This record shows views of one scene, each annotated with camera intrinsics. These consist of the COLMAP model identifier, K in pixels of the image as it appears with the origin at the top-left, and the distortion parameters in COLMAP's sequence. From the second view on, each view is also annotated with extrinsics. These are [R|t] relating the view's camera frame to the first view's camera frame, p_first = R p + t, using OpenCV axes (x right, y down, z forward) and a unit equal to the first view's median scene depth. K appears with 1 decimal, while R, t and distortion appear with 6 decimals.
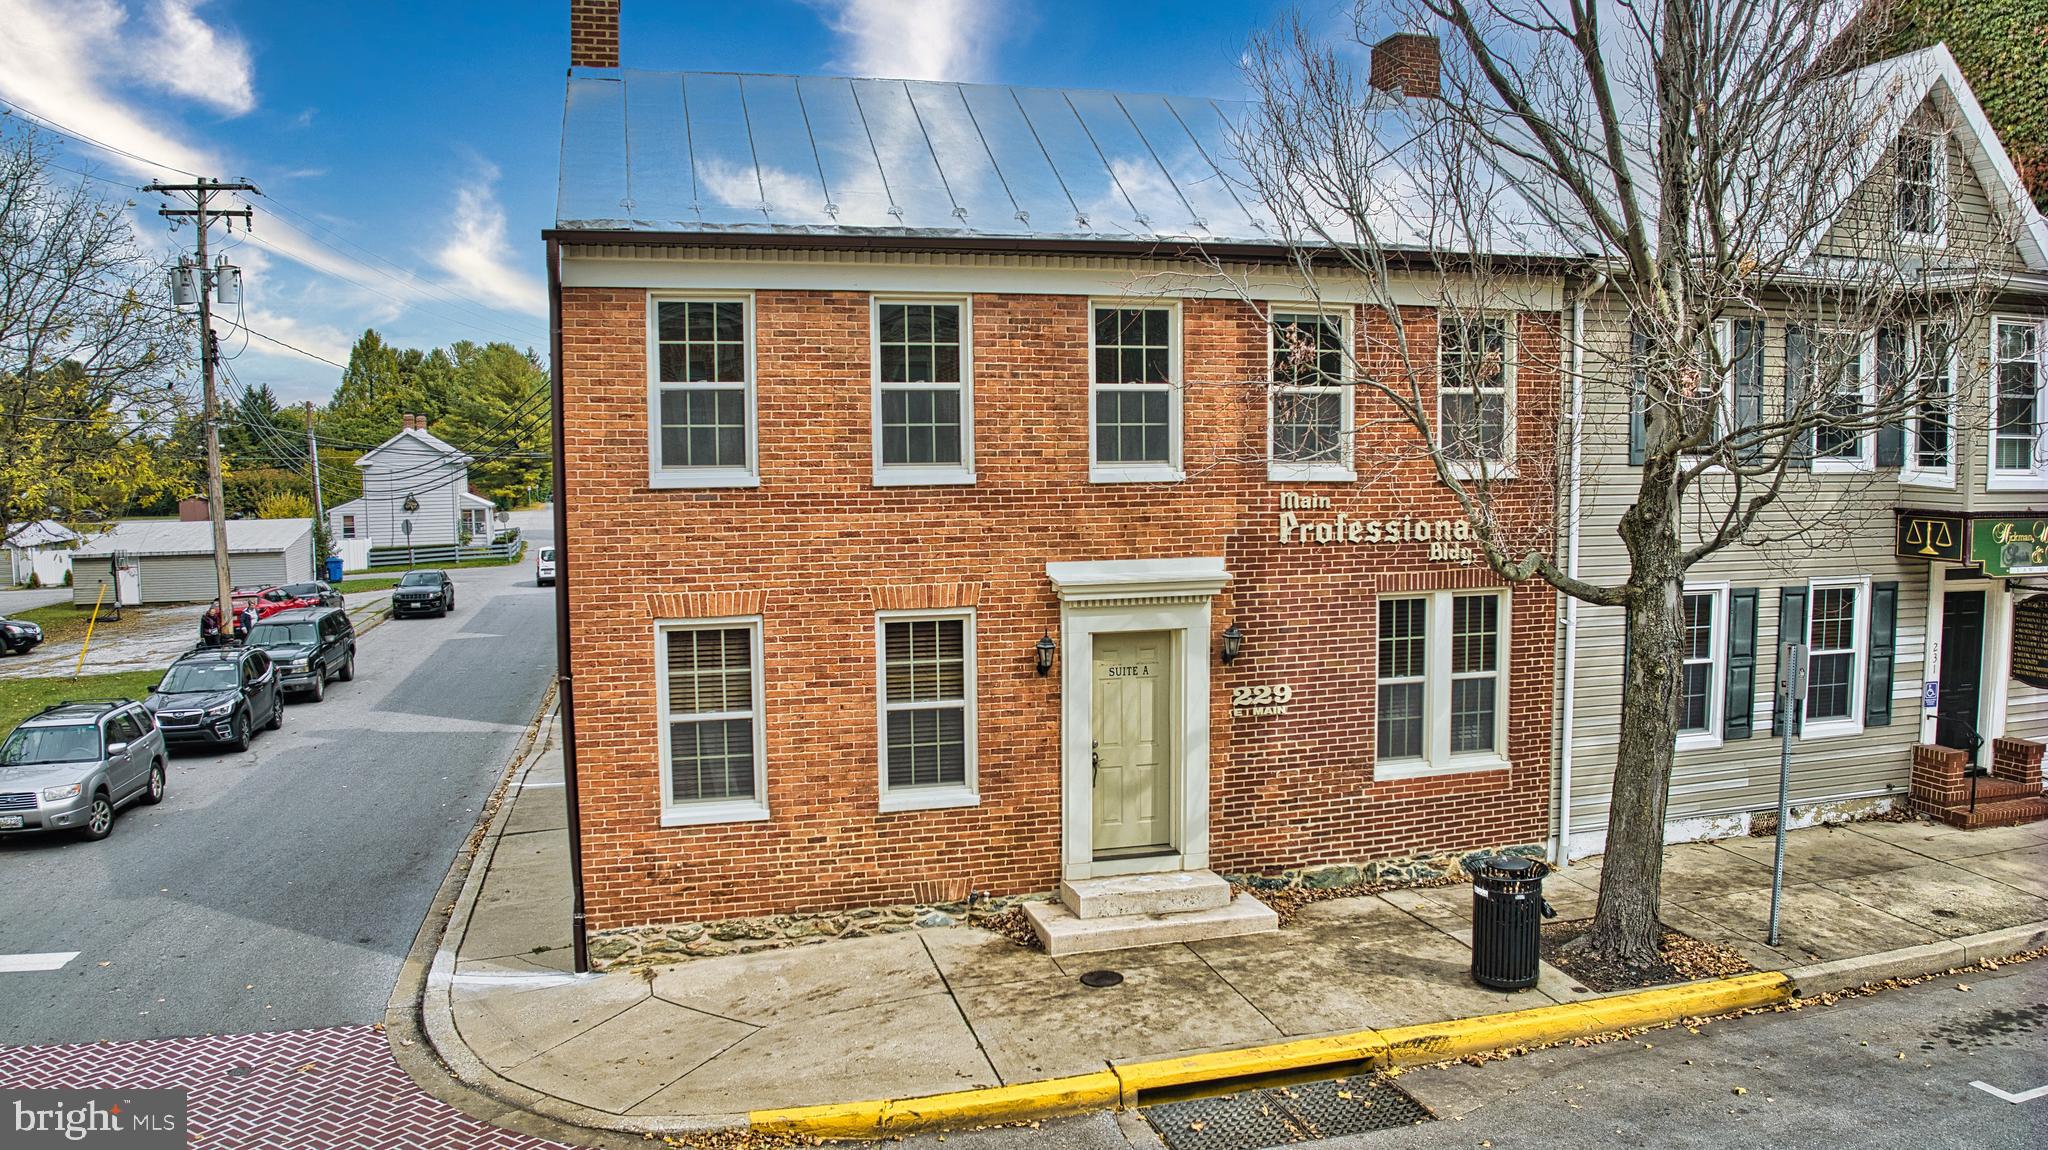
lens RADIAL K [[1441.8, 0, 1033.2], [0, 1441.8, 579.9], [0, 0, 1]] dist [-0.107402, -0.006089]
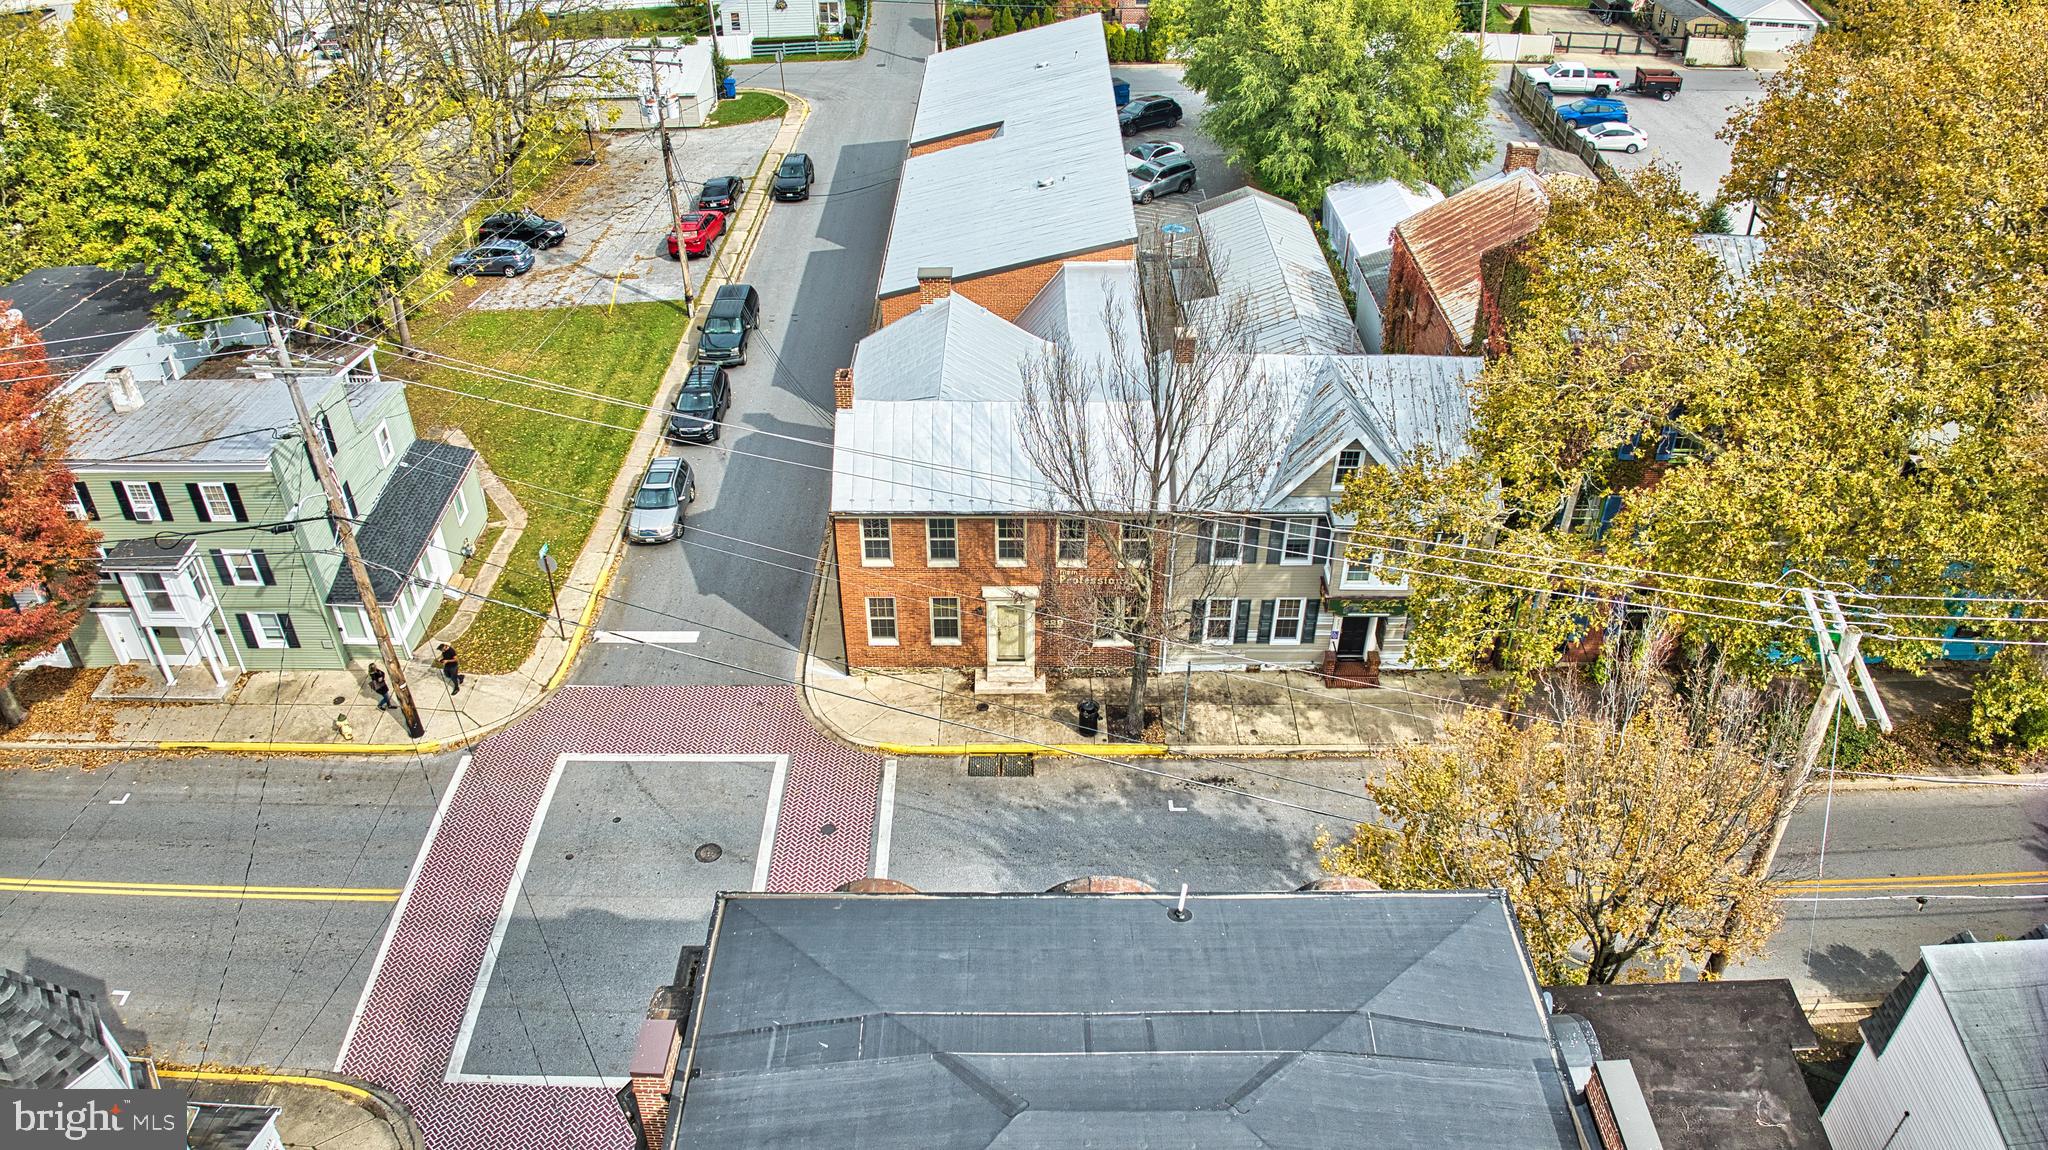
lens RADIAL K [[1441.8, 0, 1033.2], [0, 1441.8, 579.9], [0, 0, 1]] dist [-0.107402, -0.006089]
pose [[0.966262, 0.158824, -0.202763, 0.778241], [-0.033228, 0.857533, 0.513354, -1.696987], [0.255409, -0.489297, 0.833879, -1.674937]]
